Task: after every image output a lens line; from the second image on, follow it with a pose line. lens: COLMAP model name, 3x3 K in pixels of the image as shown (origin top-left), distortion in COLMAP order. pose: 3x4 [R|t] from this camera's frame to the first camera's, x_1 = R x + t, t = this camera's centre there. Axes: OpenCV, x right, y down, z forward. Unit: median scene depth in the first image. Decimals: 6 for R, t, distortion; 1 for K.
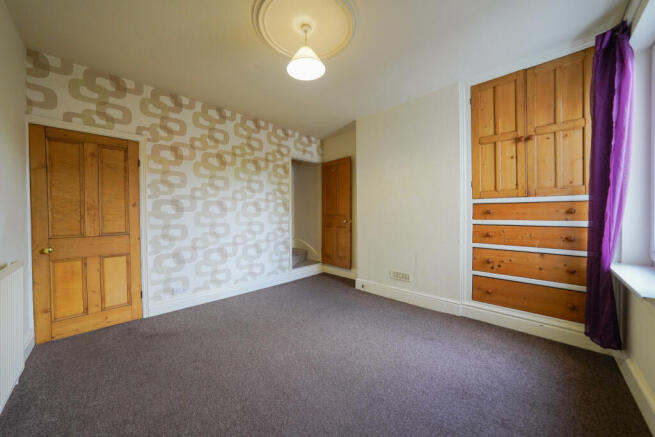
lens RADIAL K [[227.8, 0, 329.5], [0, 227.8, 217.6], [0, 0, 1]] dist [-0.002732, -0.000002]
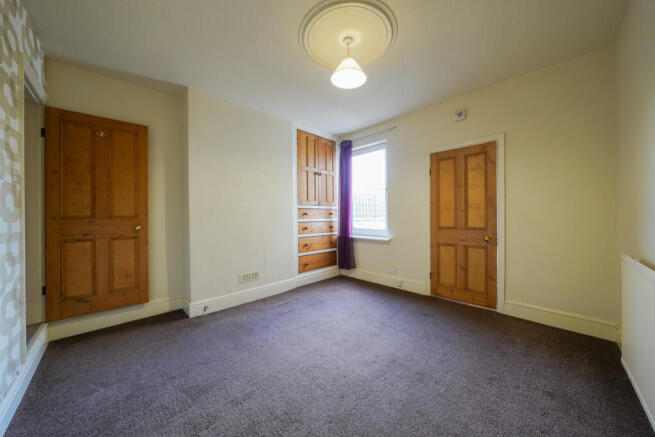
lens RADIAL K [[227.8, 0, 327.0], [0, 227.8, 214.8], [0, 0, 1]] dist [-0.002732, -0.000002]
pose [[0.041960, 0.004289, 0.999110, -0.835512], [0.018006, 0.999825, -0.005048, -0.007119], [-0.998957, 0.018202, 0.041876, 0.751390]]
